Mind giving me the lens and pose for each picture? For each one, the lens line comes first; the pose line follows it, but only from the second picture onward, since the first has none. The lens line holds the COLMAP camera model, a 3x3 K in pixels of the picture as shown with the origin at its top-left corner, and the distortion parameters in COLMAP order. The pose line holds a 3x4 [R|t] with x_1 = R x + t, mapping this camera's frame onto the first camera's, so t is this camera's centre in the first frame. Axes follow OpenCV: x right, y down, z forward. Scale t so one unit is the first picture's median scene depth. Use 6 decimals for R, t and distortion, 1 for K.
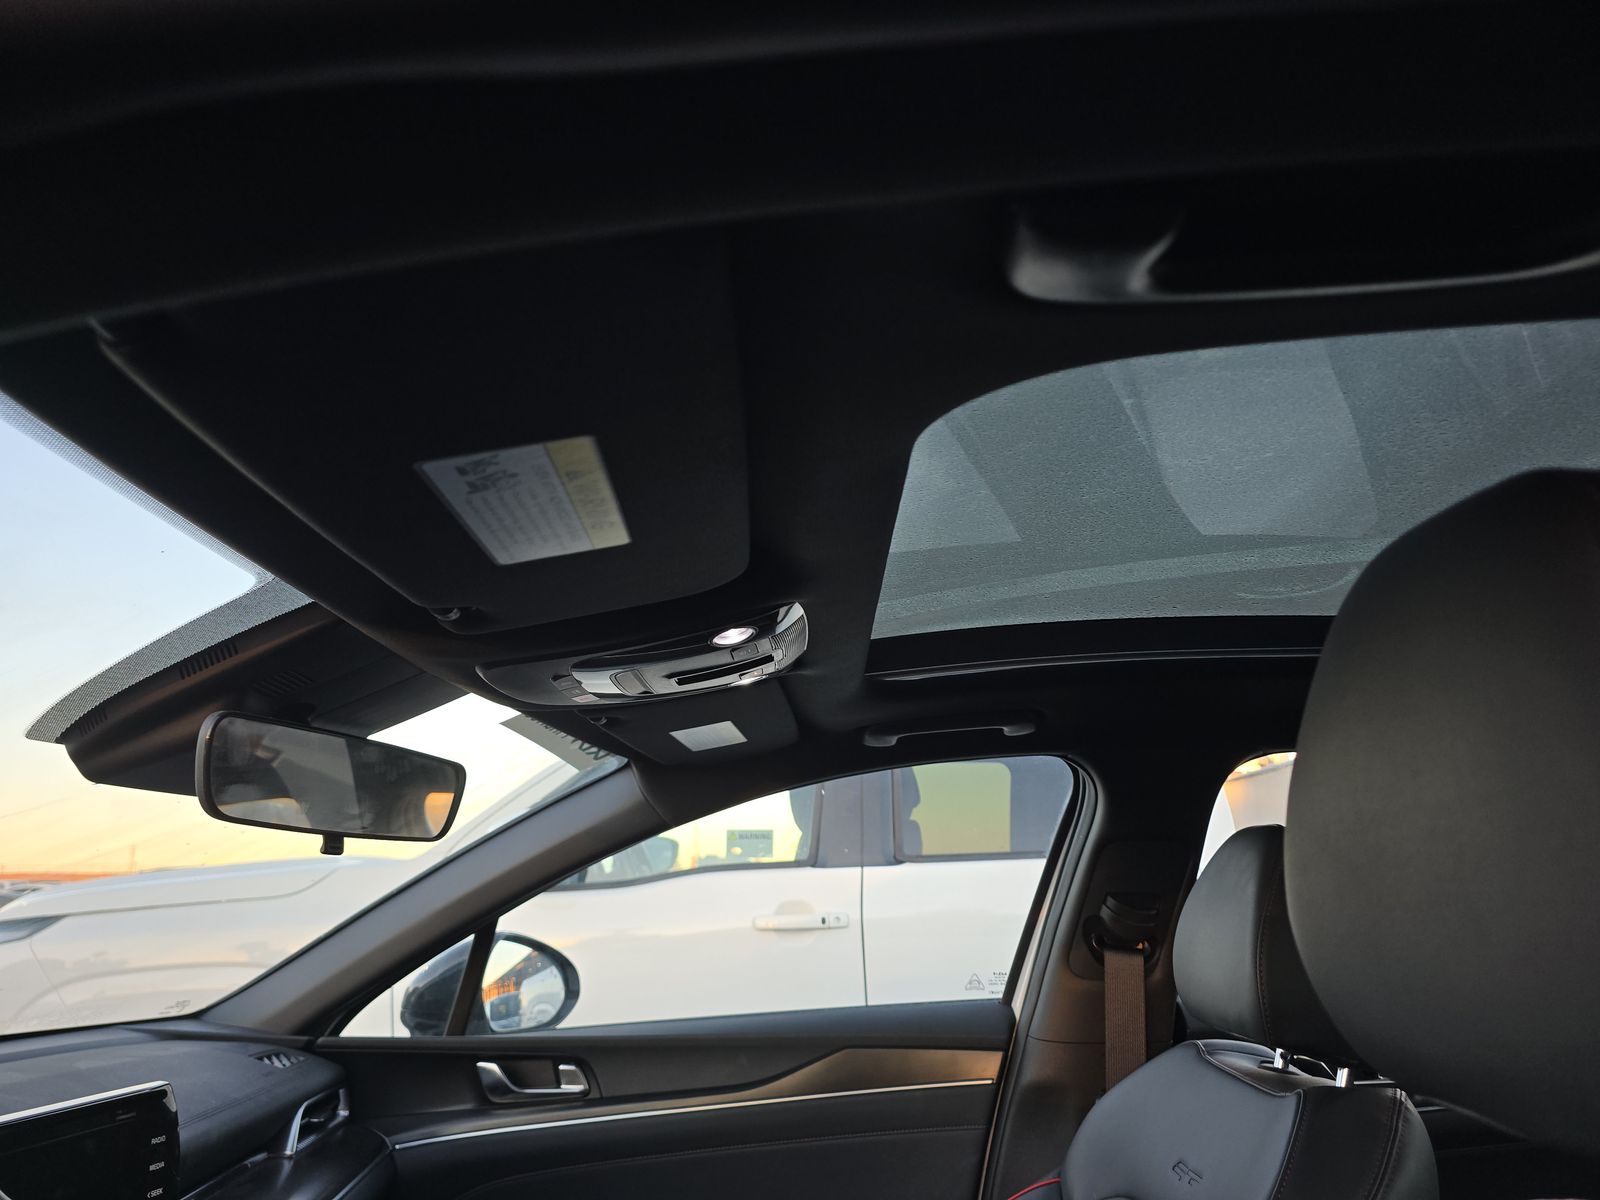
lens RADIAL K [[1071.0, 0, 780.0], [0, 1071.0, 601.2], [0, 0, 1]] dist [0.165924, -0.192060]
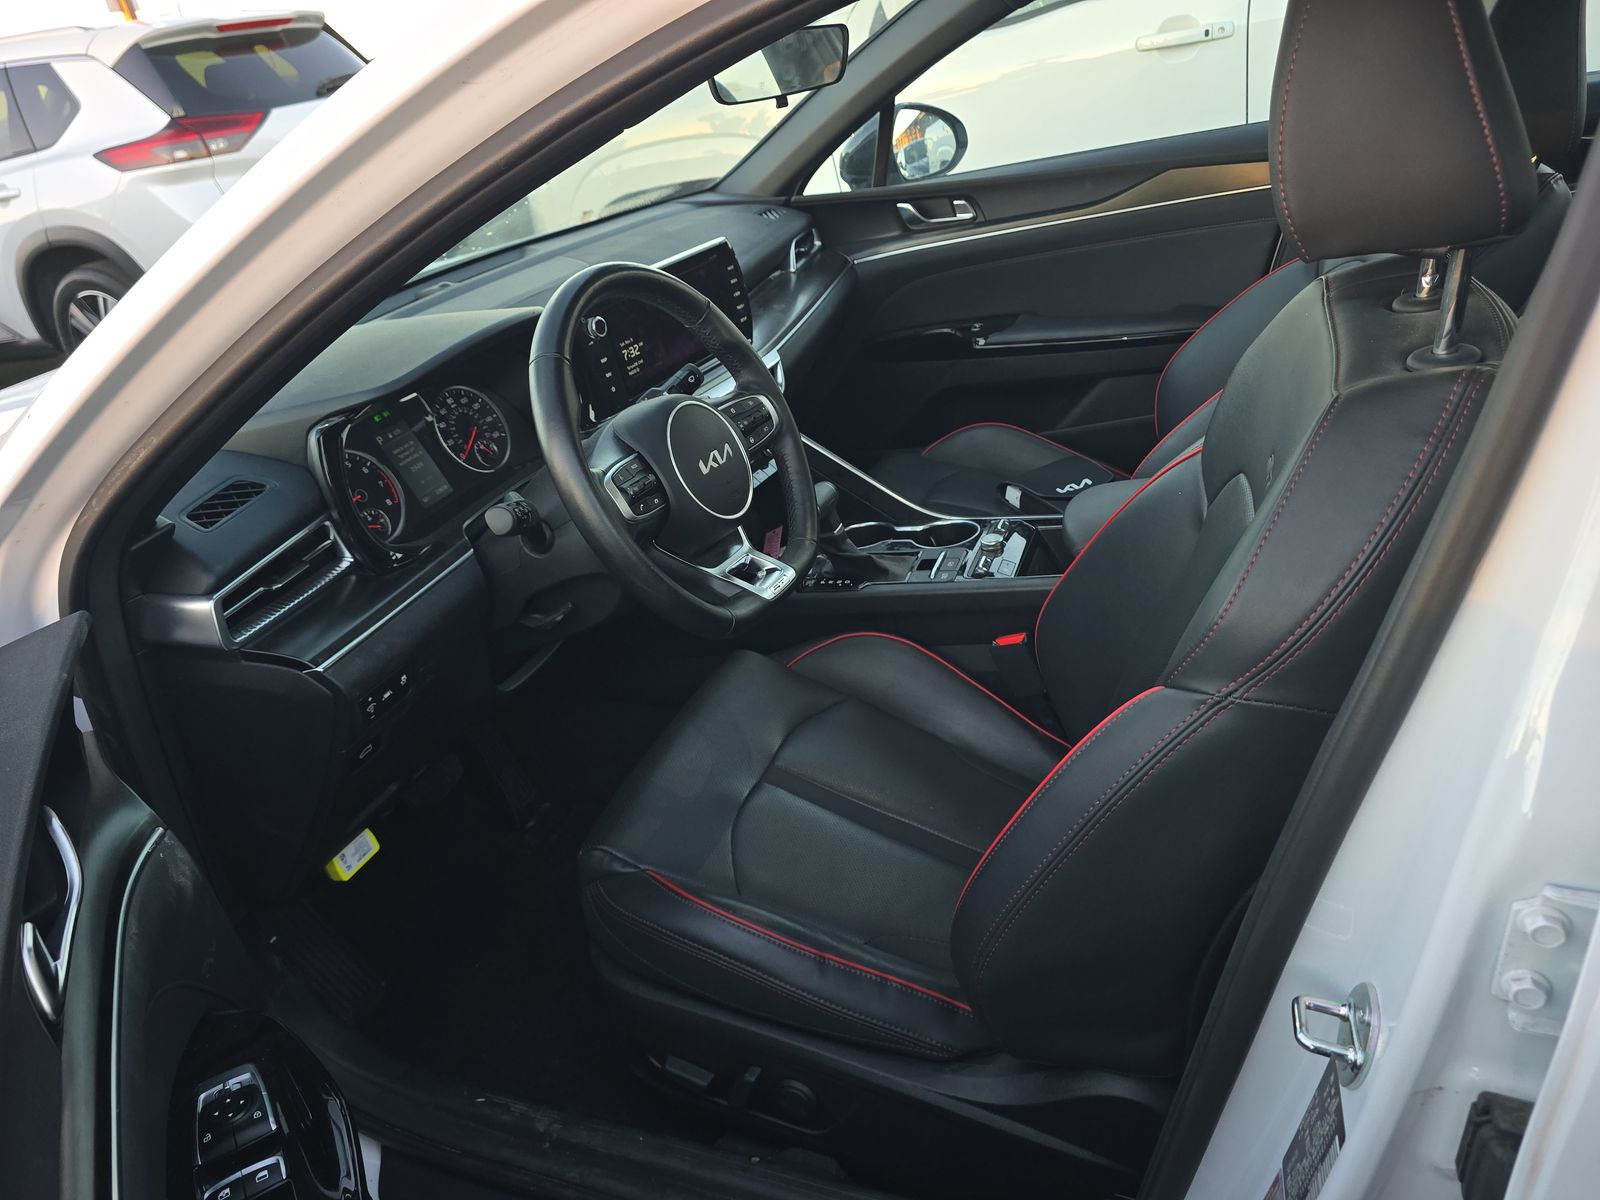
lens RADIAL K [[1089.5, 0, 800.0], [0, 1089.5, 600.0], [0, 0, 1]] dist [0.049736, -0.002511]
pose [[0.939139, 0.034155, -0.341834, 0.110641], [0.212326, 0.724526, 0.655728, -0.168433], [0.270065, -0.688400, 0.673179, -0.343065]]
